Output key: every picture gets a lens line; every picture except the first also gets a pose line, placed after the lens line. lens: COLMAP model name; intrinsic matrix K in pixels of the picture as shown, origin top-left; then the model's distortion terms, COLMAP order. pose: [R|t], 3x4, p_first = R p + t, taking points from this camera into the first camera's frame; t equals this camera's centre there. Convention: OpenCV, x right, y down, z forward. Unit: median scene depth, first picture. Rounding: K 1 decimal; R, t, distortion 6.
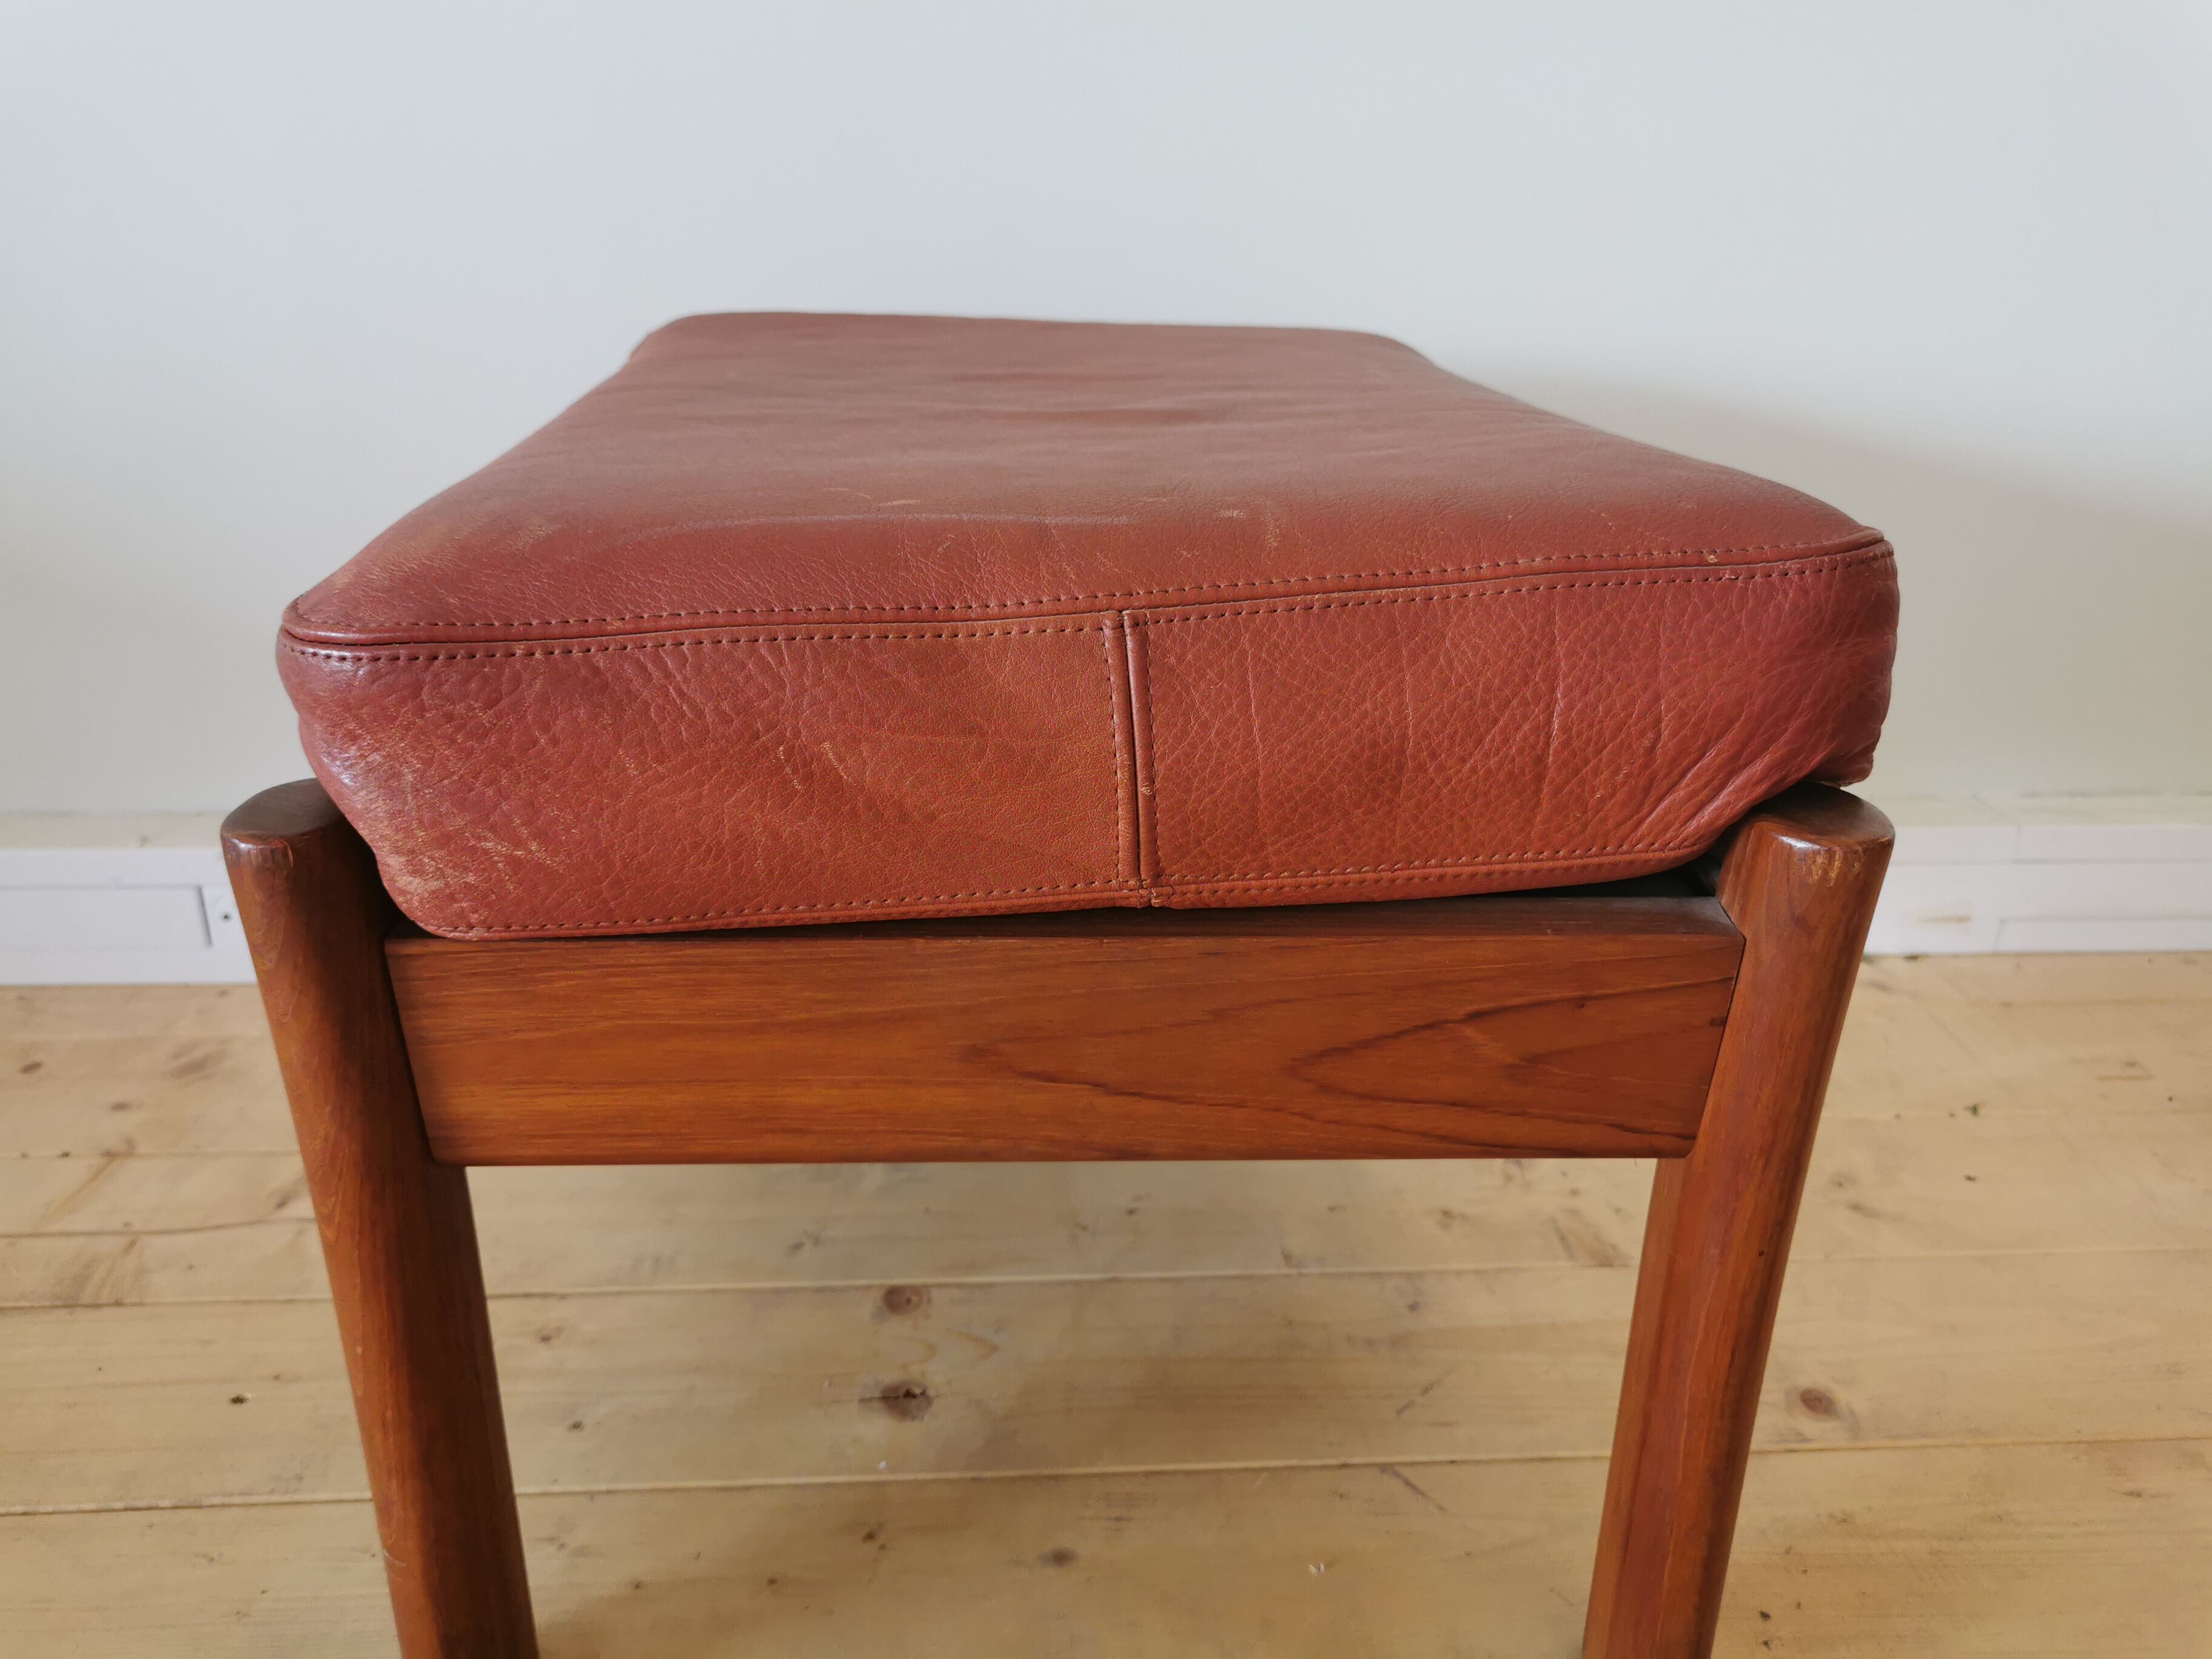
lens RADIAL K [[1759.9, 0, 1120.1], [0, 1759.9, 834.3], [0, 0, 1]] dist [0.025116, -0.018125]
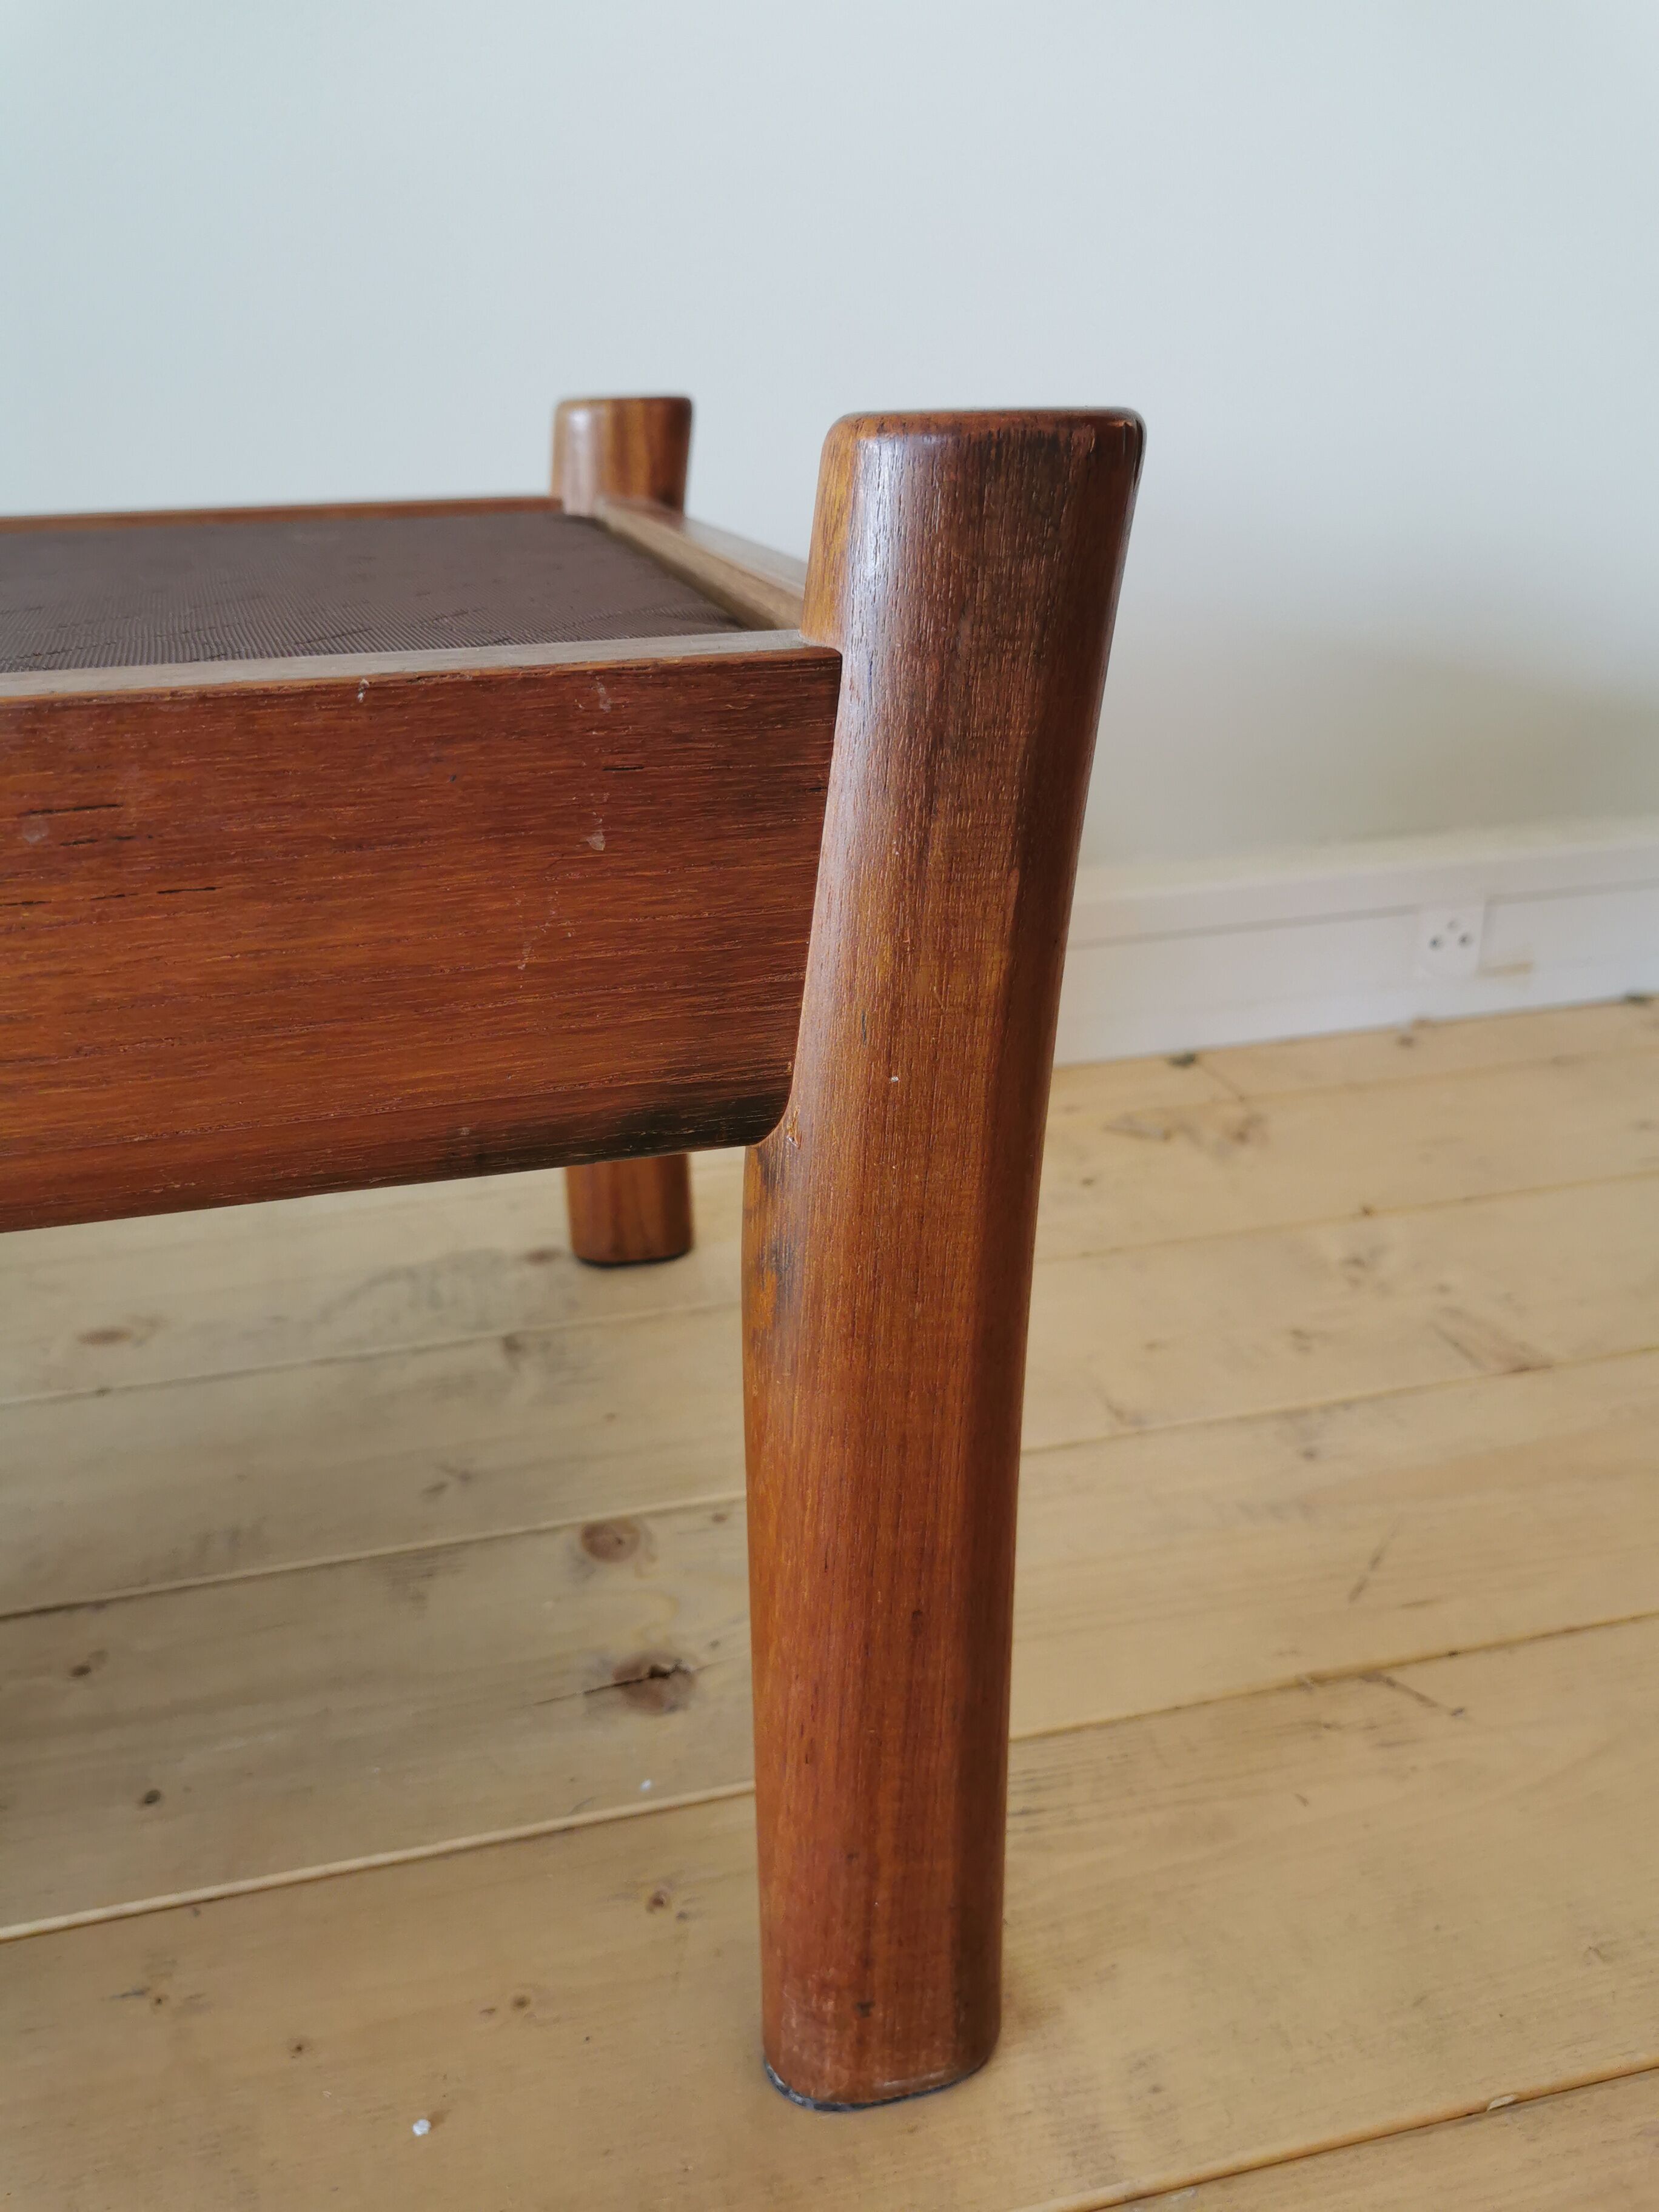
lens RADIAL K [[1759.9, 0, 831.8], [0, 1759.9, 1121.7], [0, 0, 1]] dist [0.025116, -0.018125]
pose [[0.985258, -0.105641, 0.134558, -0.115980], [0.101962, 0.994208, 0.033972, 0.087810], [-0.137367, -0.019751, 0.990323, 0.312882]]
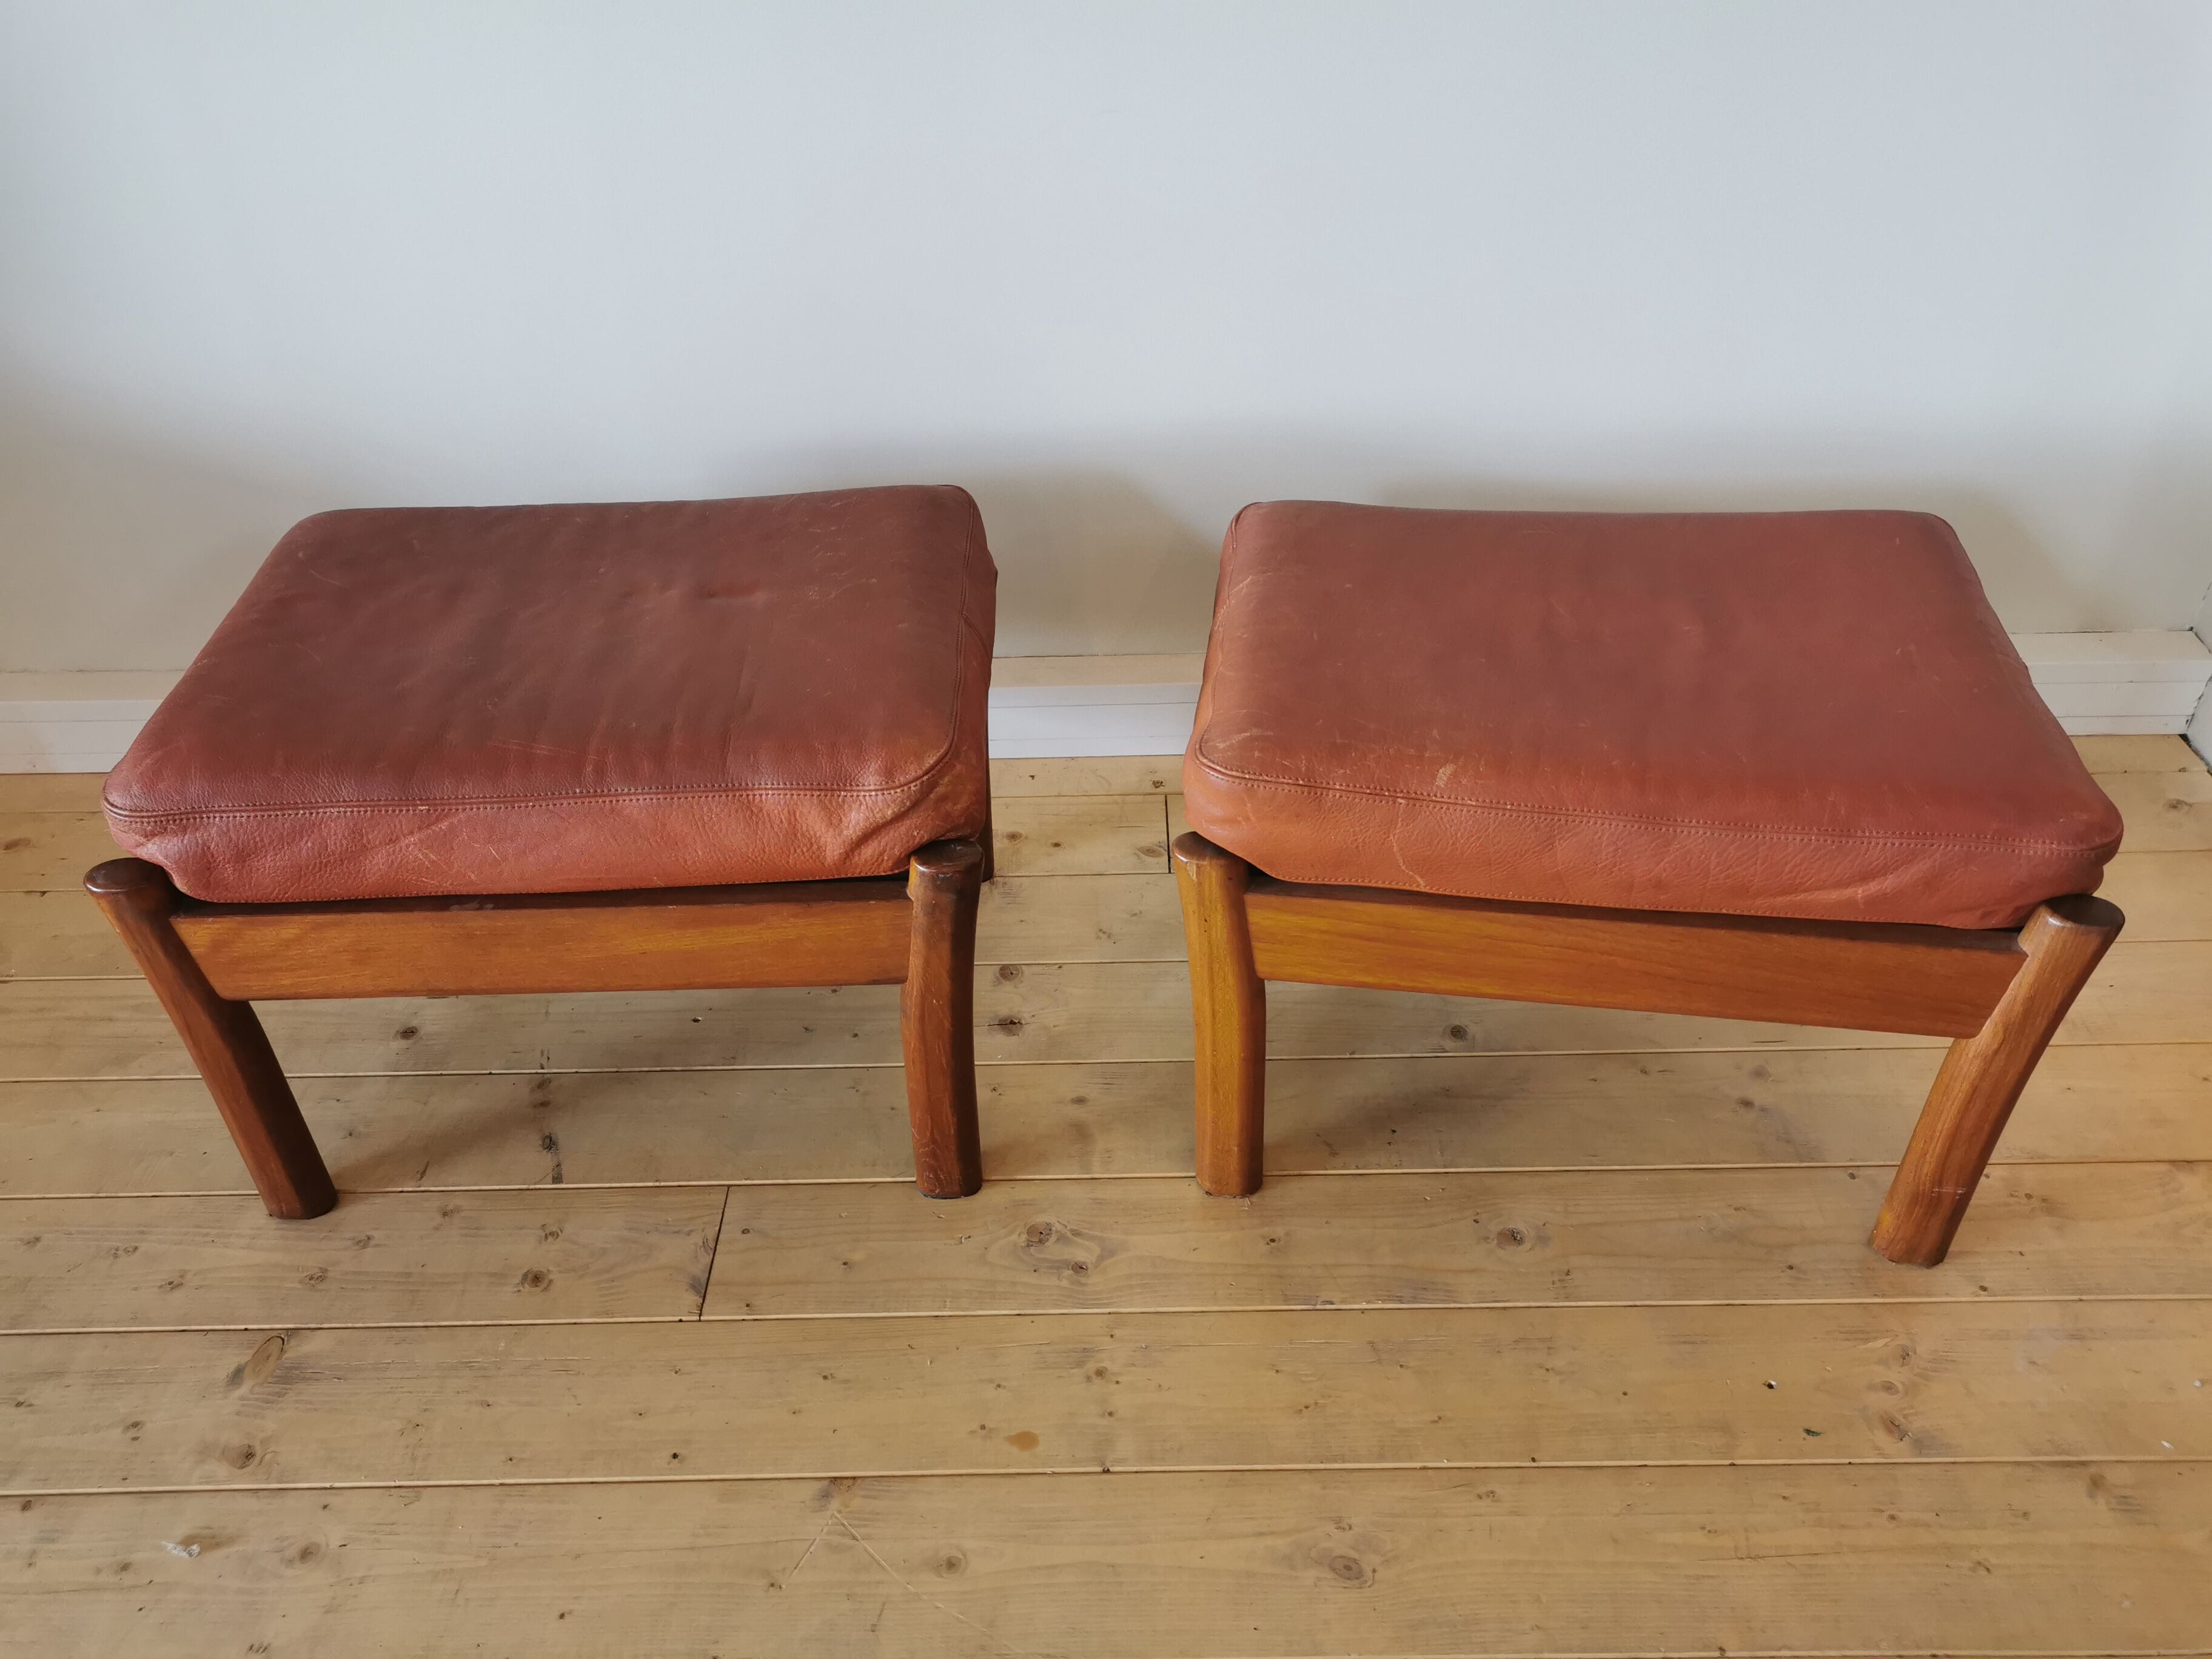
lens RADIAL K [[1759.9, 0, 1125.8], [0, 1759.9, 846.3], [0, 0, 1]] dist [0.025116, -0.018125]
pose [[0.997381, 0.009585, -0.071690, 0.150385], [0.010944, 0.959769, 0.280578, -0.432451], [0.071495, -0.280628, 0.957150, -0.855486]]
